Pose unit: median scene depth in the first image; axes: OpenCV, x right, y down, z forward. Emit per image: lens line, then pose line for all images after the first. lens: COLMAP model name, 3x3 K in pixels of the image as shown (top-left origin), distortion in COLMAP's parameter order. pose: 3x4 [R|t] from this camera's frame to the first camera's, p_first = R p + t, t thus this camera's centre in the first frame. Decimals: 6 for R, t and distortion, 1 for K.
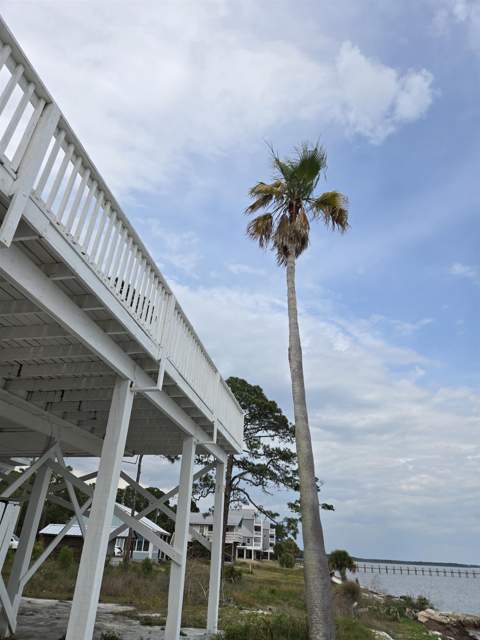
lens RADIAL K [[423.3, 0, 240.0], [0, 423.3, 320.0], [0, 0, 1]] dist [0.041885, -0.000599]
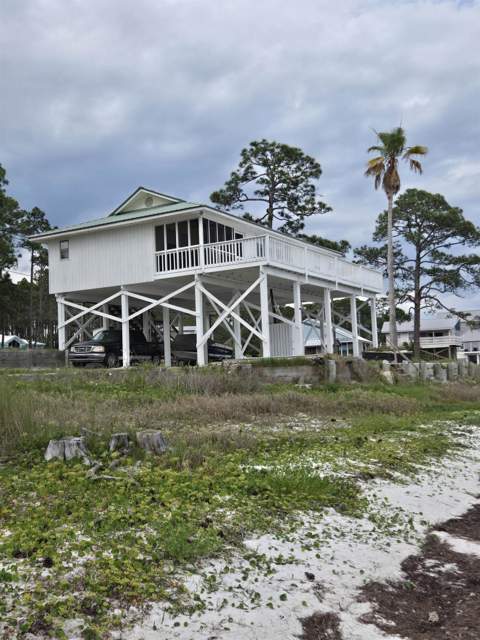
lens RADIAL K [[641.5, 0, 240.7], [0, 641.5, 333.8], [0, 0, 1]] dist [0.018558, -0.029736]
pose [[0.928836, -0.097623, -0.357397, 0.115175], [0.239330, 0.894477, 0.377666, -0.212003], [0.282815, -0.436326, 0.854187, -0.480555]]
